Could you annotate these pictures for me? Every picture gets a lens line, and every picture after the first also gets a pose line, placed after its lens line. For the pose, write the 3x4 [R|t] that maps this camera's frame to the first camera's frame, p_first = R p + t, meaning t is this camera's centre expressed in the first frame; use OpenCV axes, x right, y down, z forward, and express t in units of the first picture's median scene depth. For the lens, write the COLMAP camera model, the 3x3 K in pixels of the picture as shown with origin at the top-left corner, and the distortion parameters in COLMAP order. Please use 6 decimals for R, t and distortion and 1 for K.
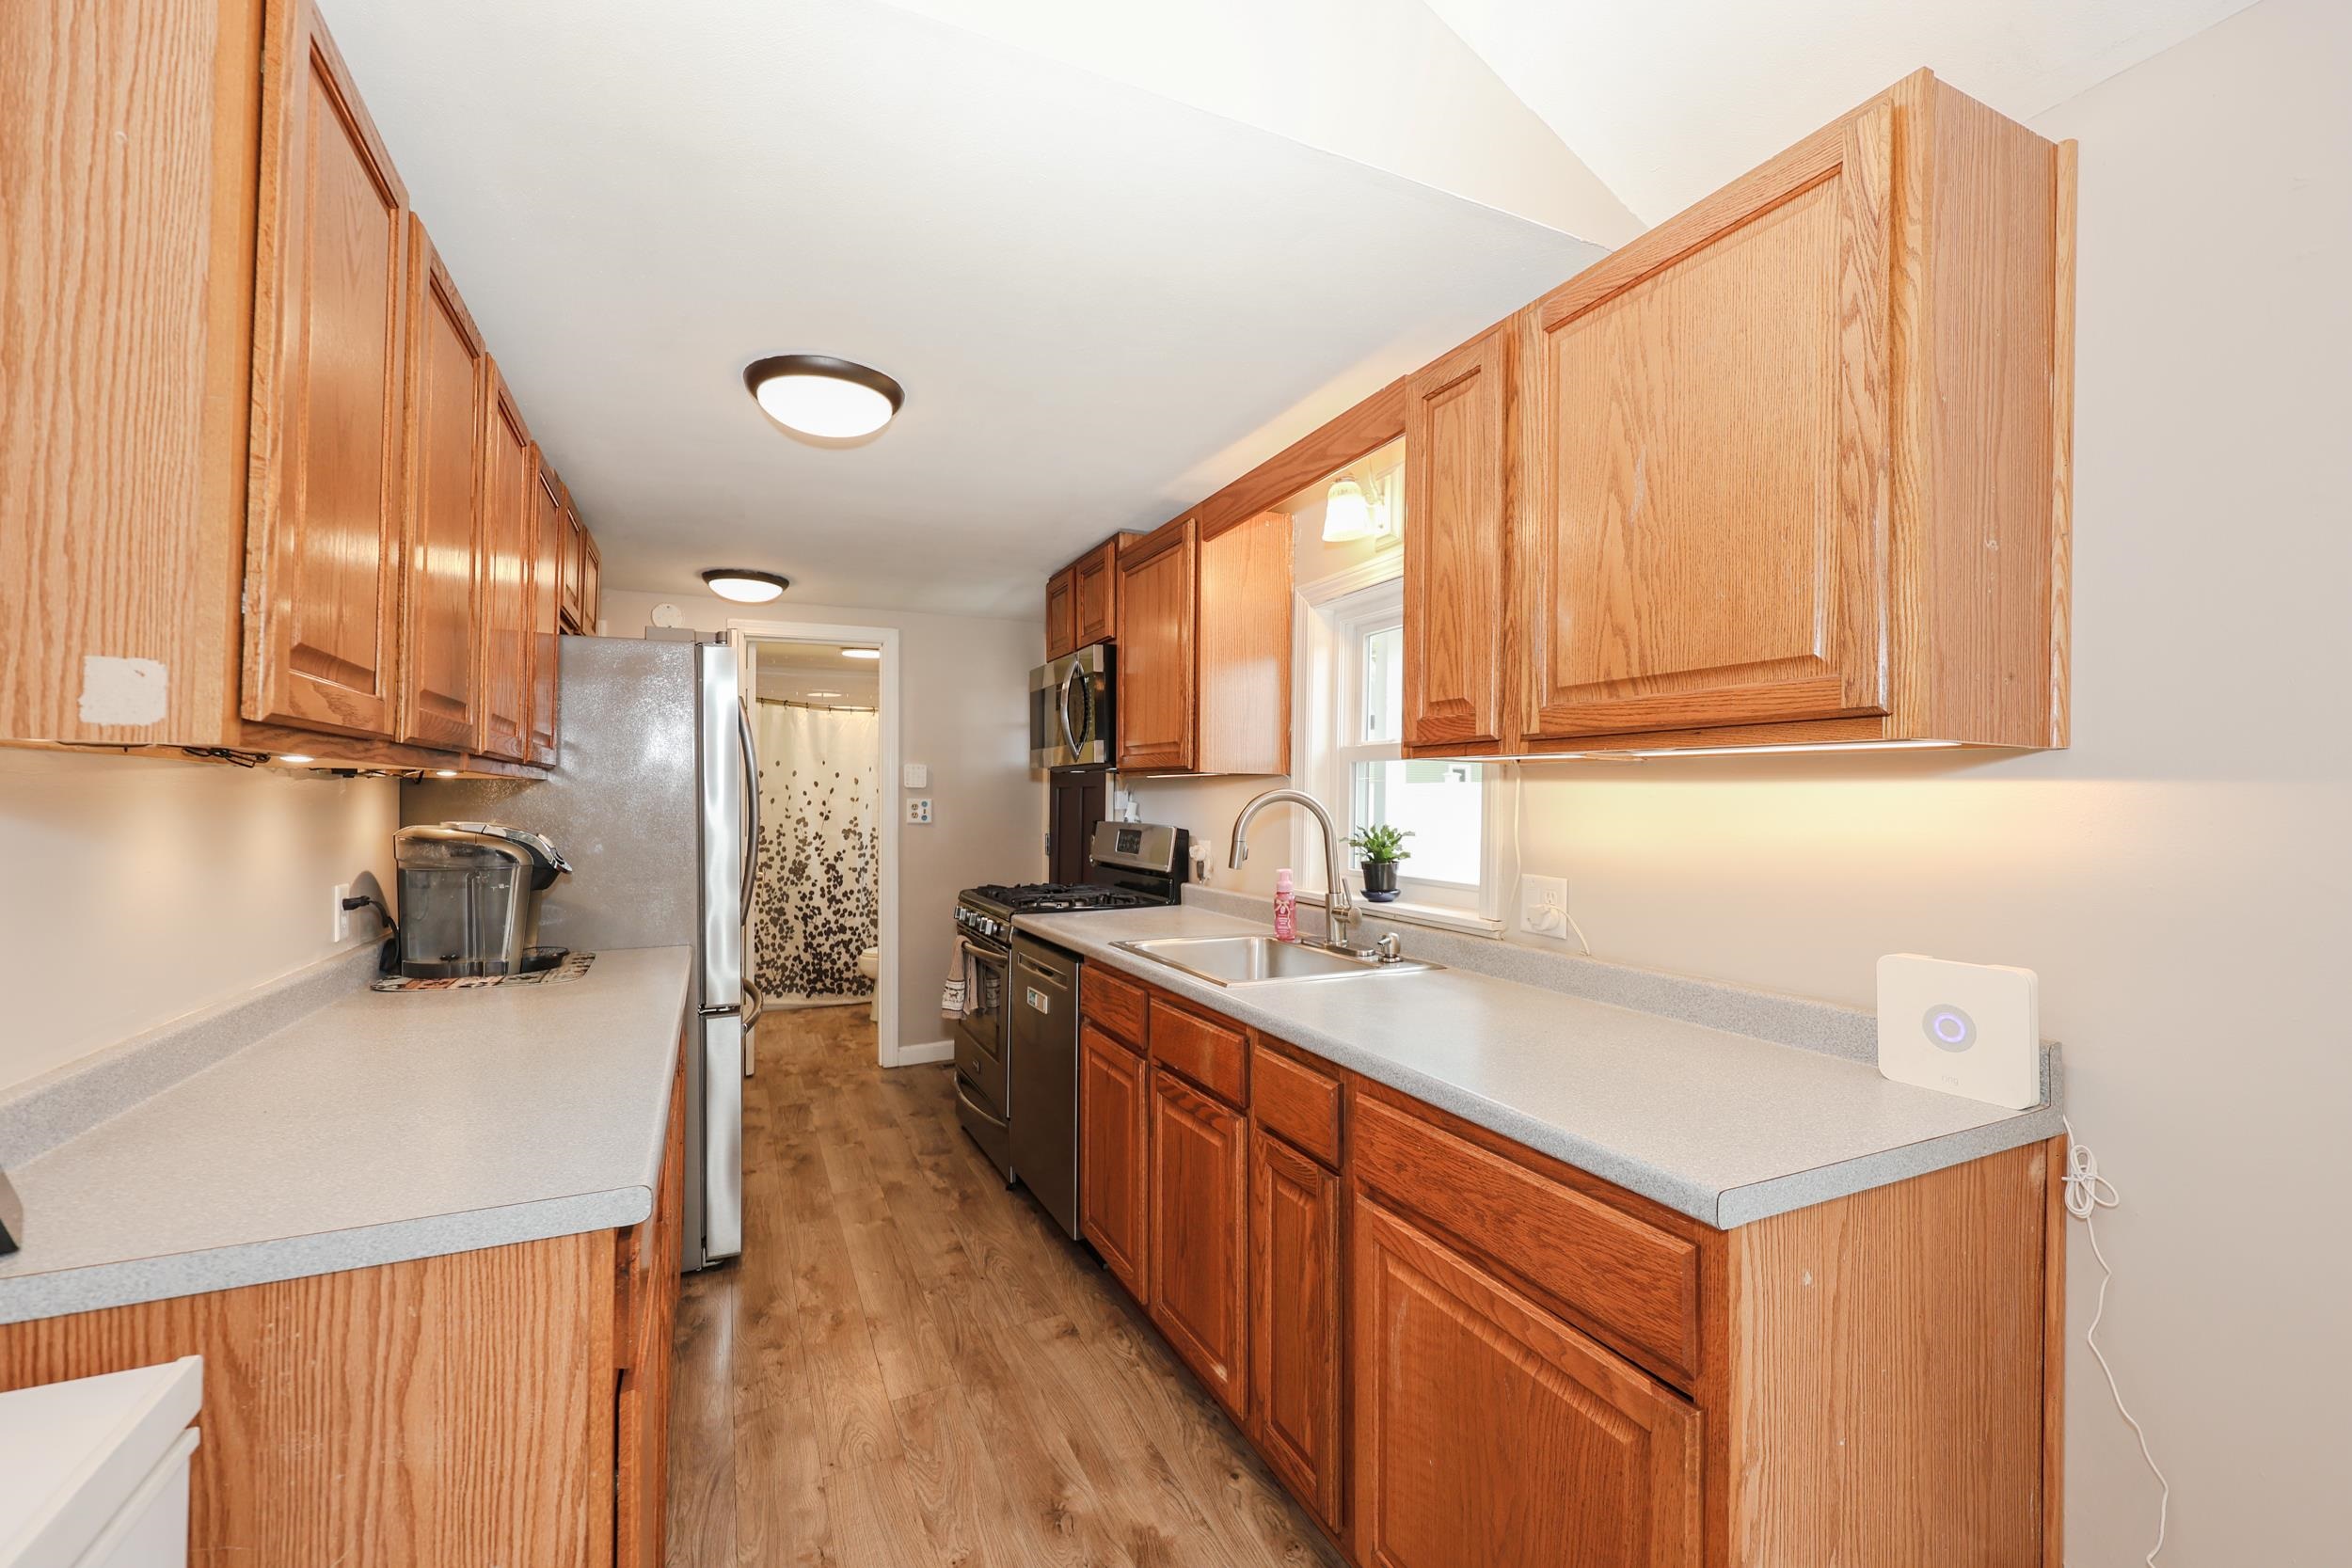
lens RADIAL K [[971.6, 0, 1165.9], [0, 971.6, 793.8], [0, 0, 1]] dist [0.002977, -0.000092]
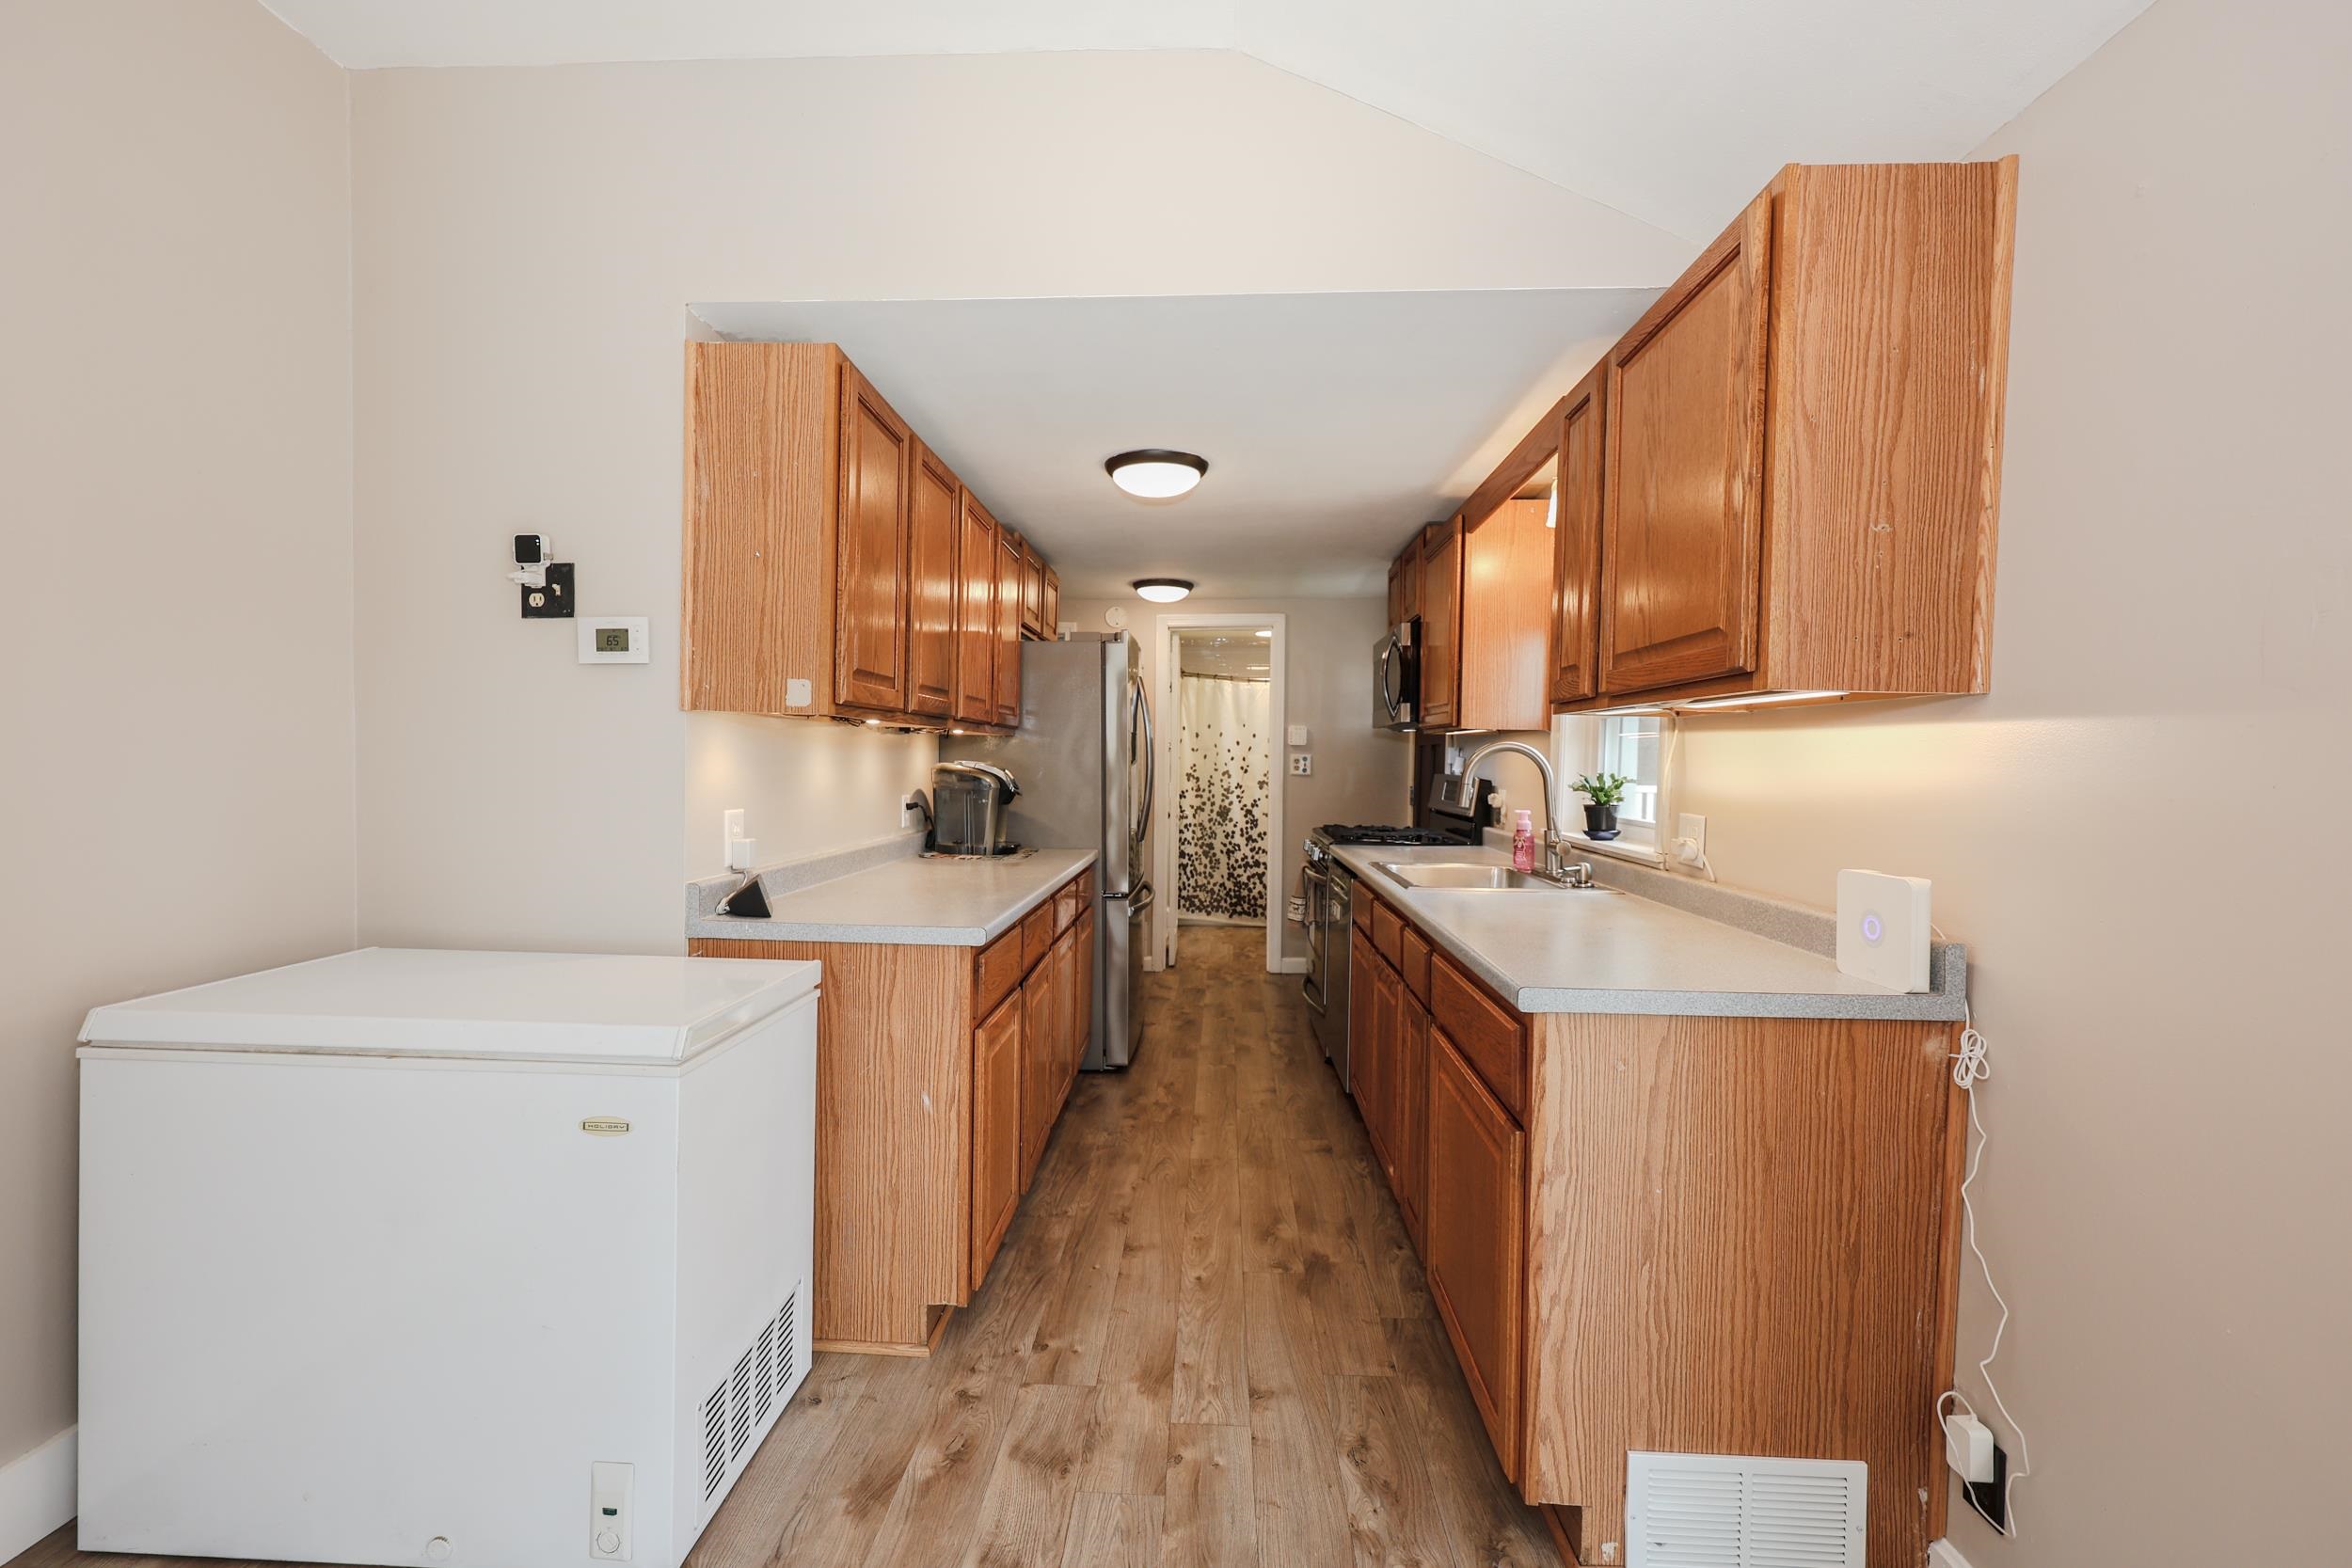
lens RADIAL K [[958.1, 0, 1165.0], [0, 958.1, 784.4], [0, 0, 1]] dist [0.001805, 0.000050]
pose [[0.881527, 0.020189, -0.471701, 0.187067], [-0.007104, 0.999539, 0.029505, 0.010097], [0.472079, -0.022659, 0.881265, -0.146960]]
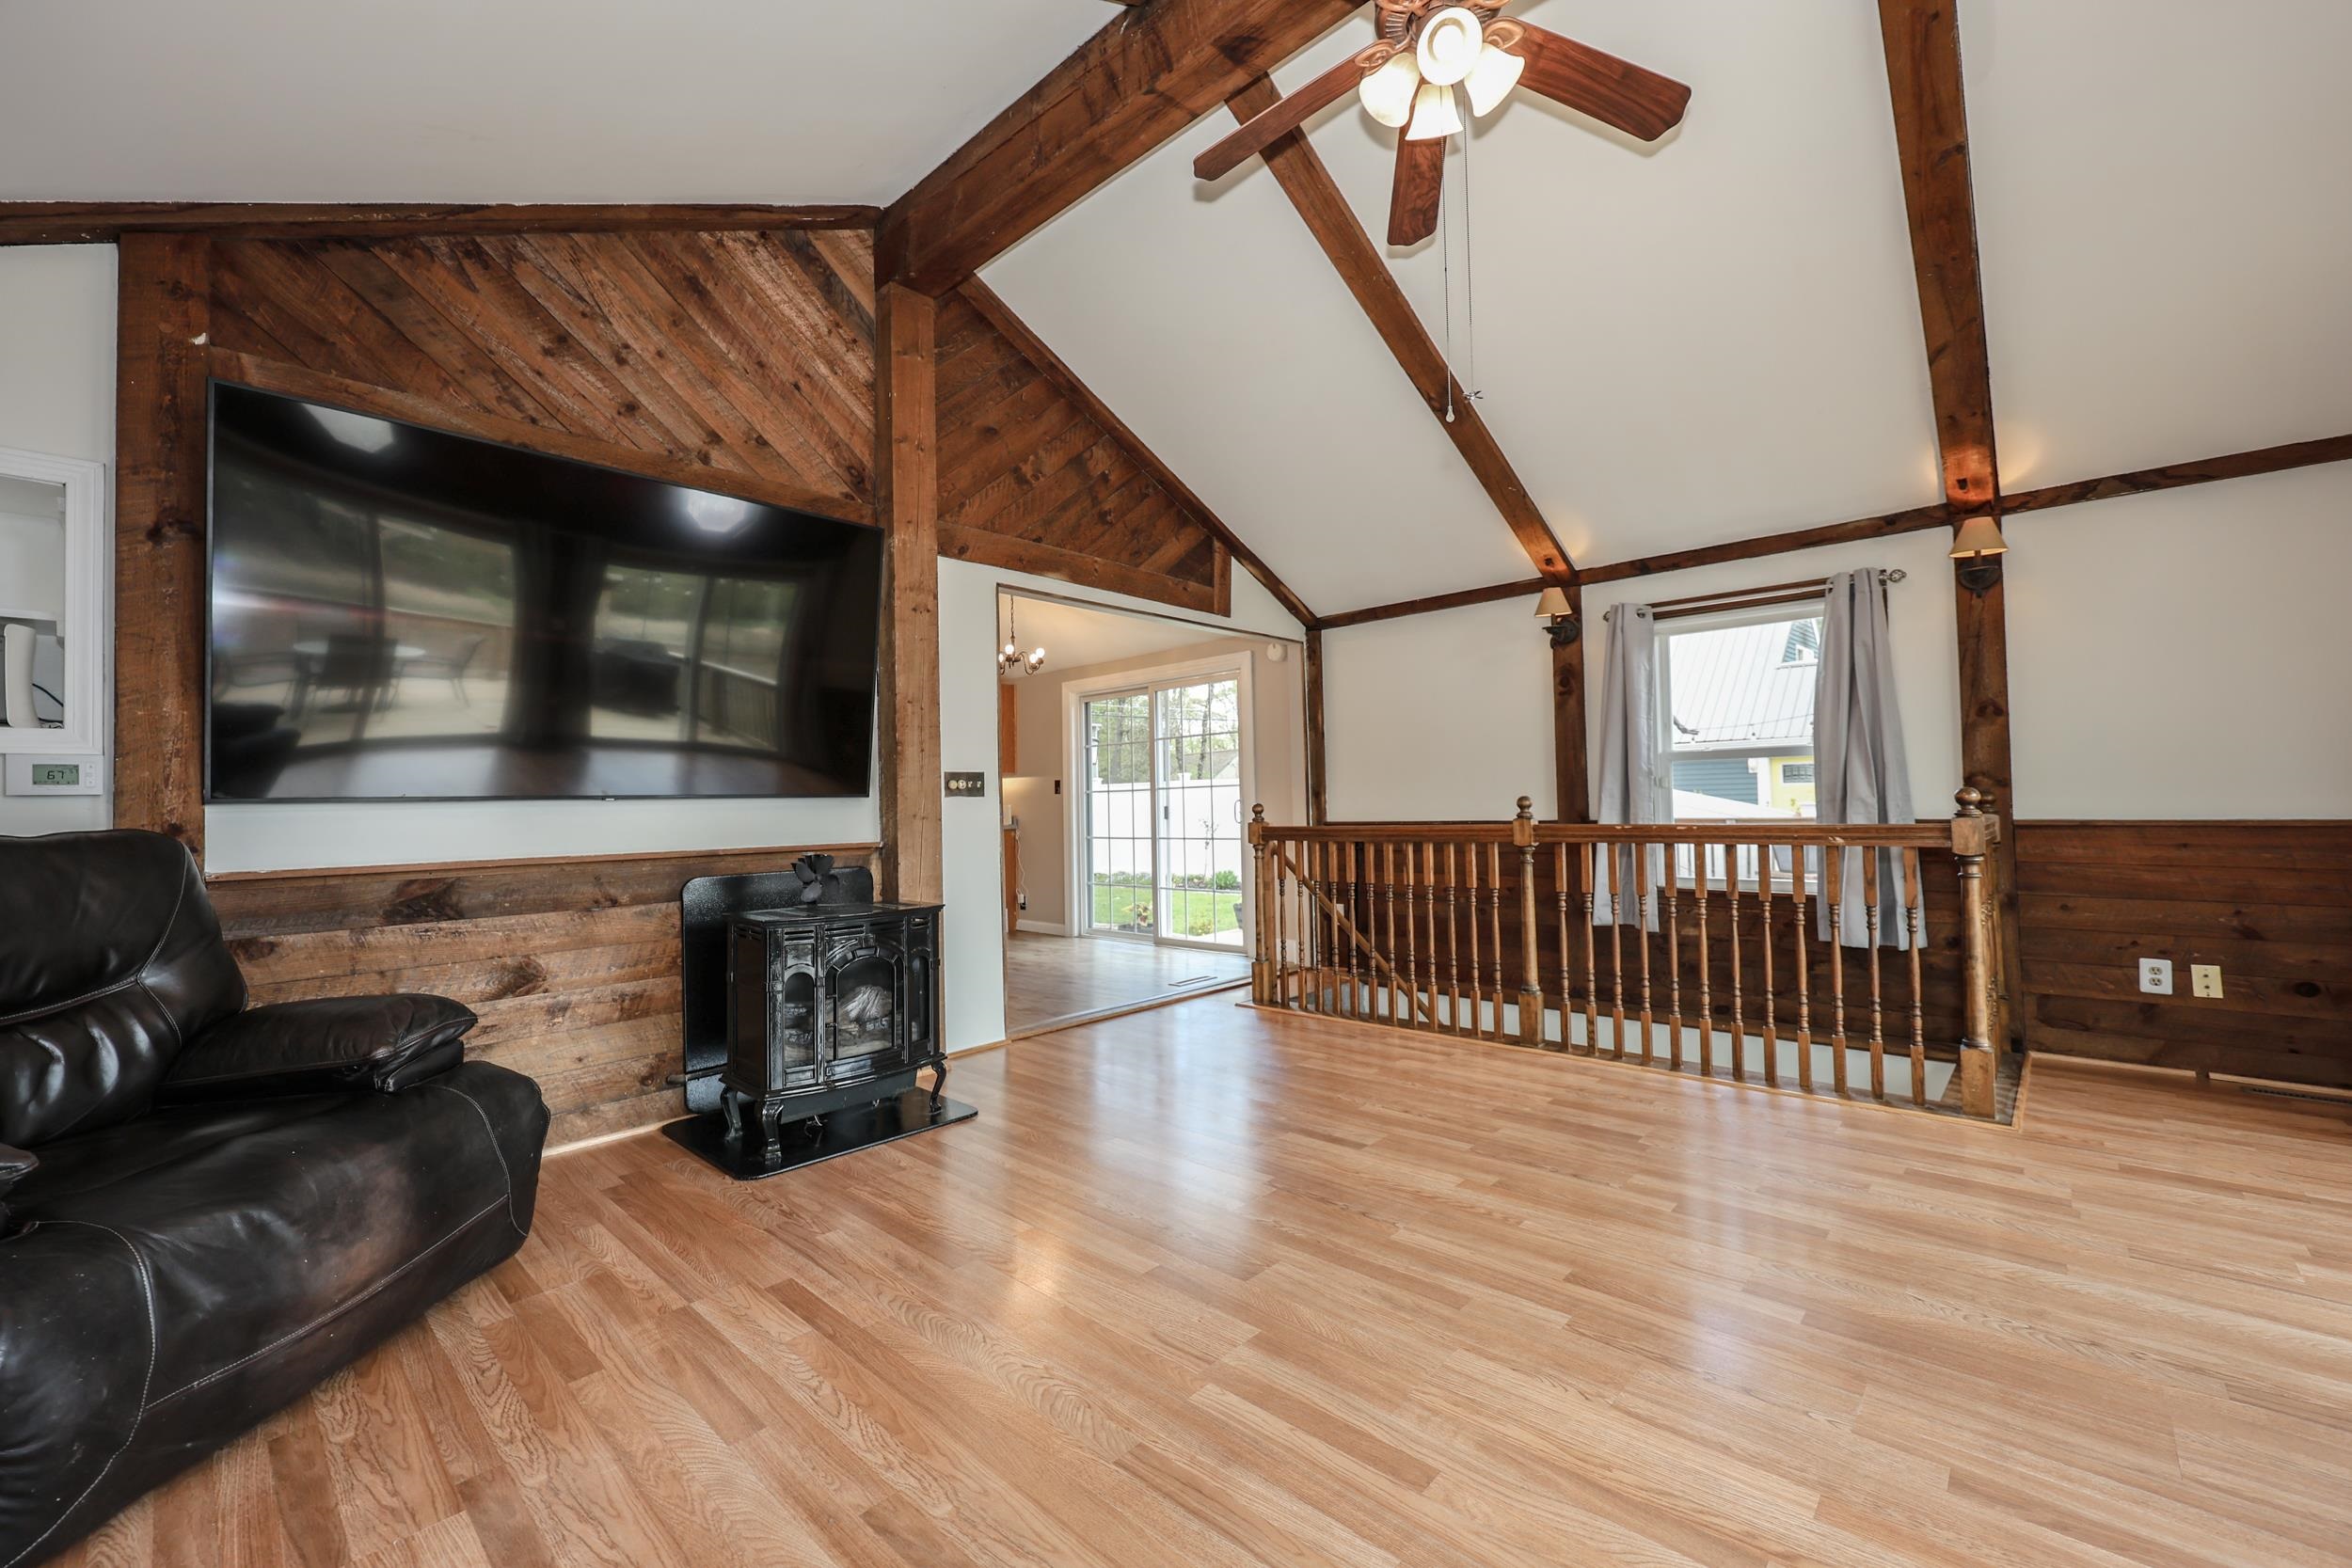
lens RADIAL K [[939.8, 0, 1181.5], [0, 939.8, 795.5], [0, 0, 1]] dist [0.001655, 0.000194]
pose [[0.923726, -0.021162, 0.382468, -0.167529], [0.025603, 0.999651, -0.006525, 0.057248], [-0.382196, 0.015819, 0.923946, -1.726842]]
